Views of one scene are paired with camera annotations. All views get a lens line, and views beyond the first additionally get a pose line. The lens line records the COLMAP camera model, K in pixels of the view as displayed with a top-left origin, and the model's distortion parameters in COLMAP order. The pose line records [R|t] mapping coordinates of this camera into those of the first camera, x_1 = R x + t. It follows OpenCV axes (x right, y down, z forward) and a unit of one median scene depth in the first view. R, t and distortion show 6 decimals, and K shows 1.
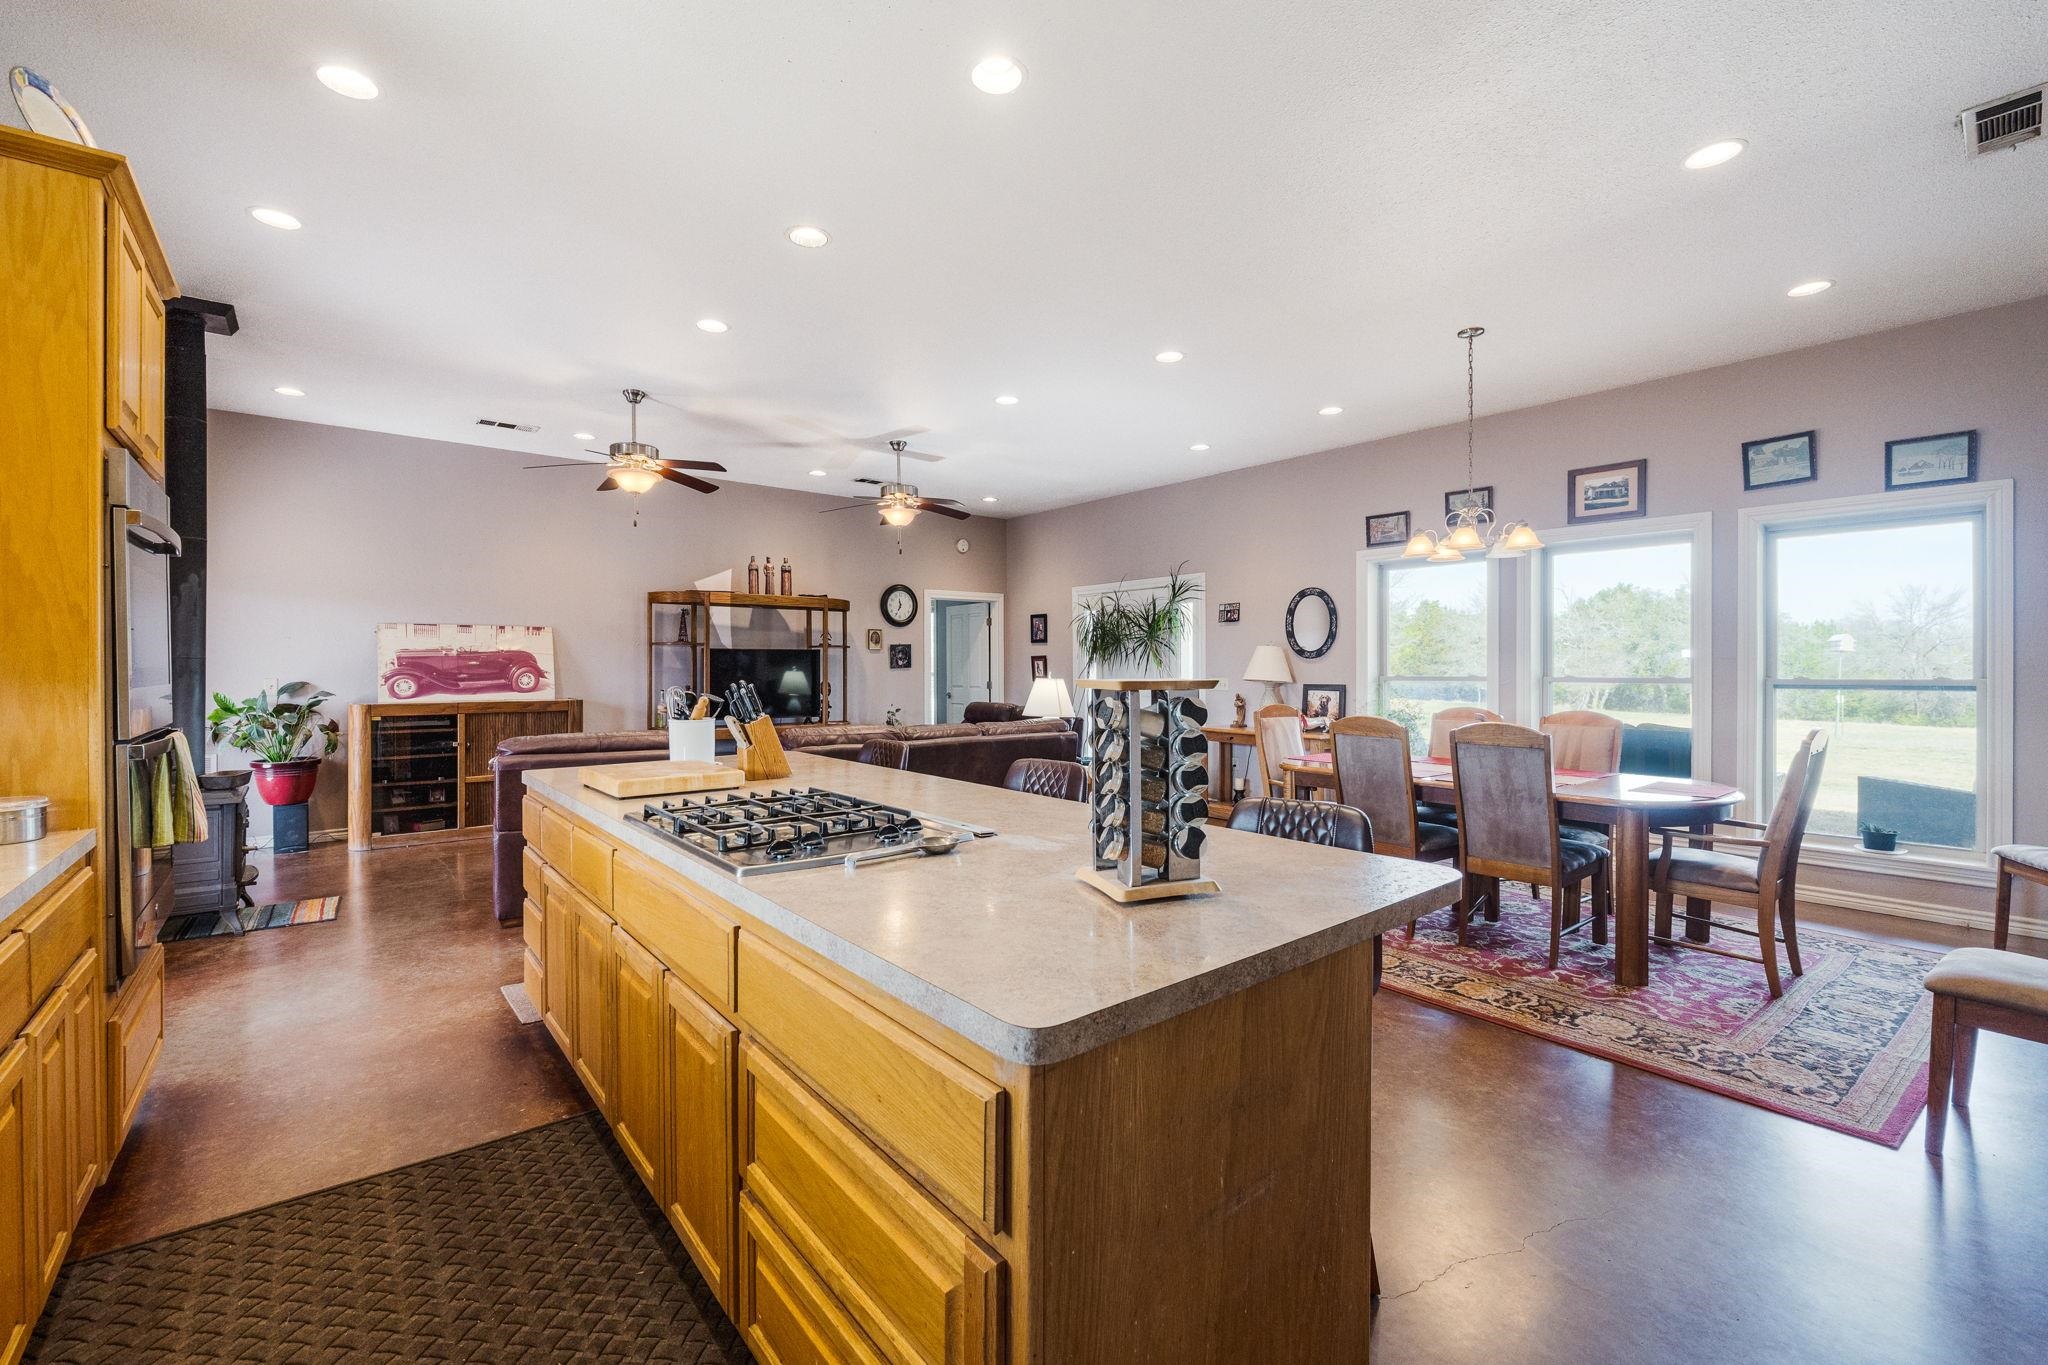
lens RADIAL K [[851.4, 0, 988.3], [0, 851.4, 681.8], [0, 0, 1]] dist [-0.009777, -0.000571]
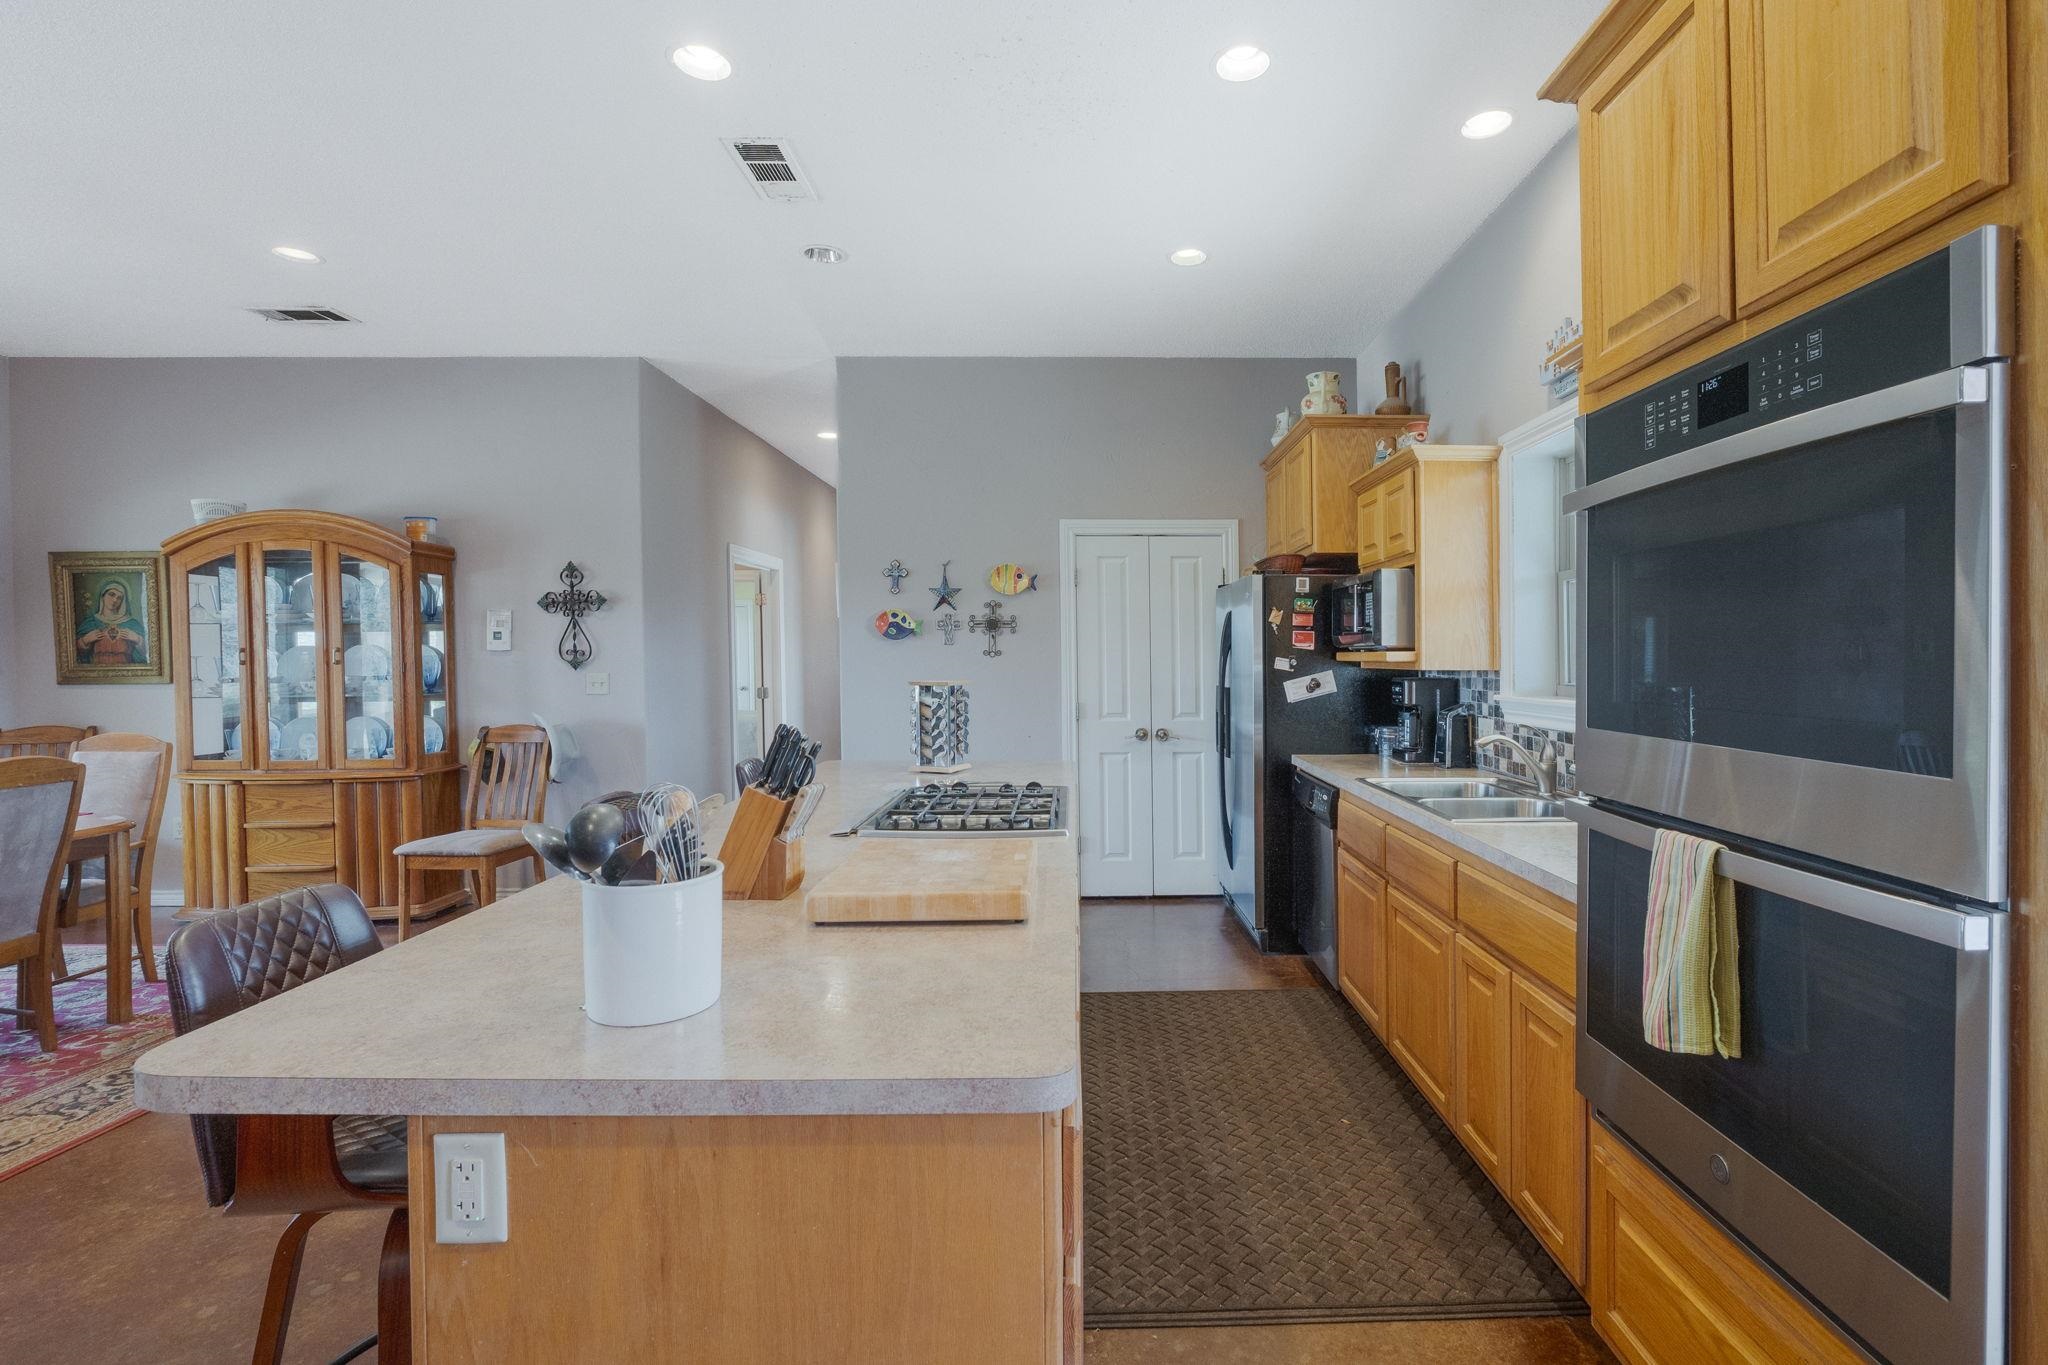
lens RADIAL K [[897.6, 0, 1107.2], [0, 897.6, 661.4], [0, 0, 1]] dist [-0.003035, -0.000902]
pose [[-0.815867, -0.007165, 0.578195, -0.468809], [0.006910, 0.999731, 0.022138, -0.037657], [-0.578199, 0.022057, -0.815598, 0.767364]]
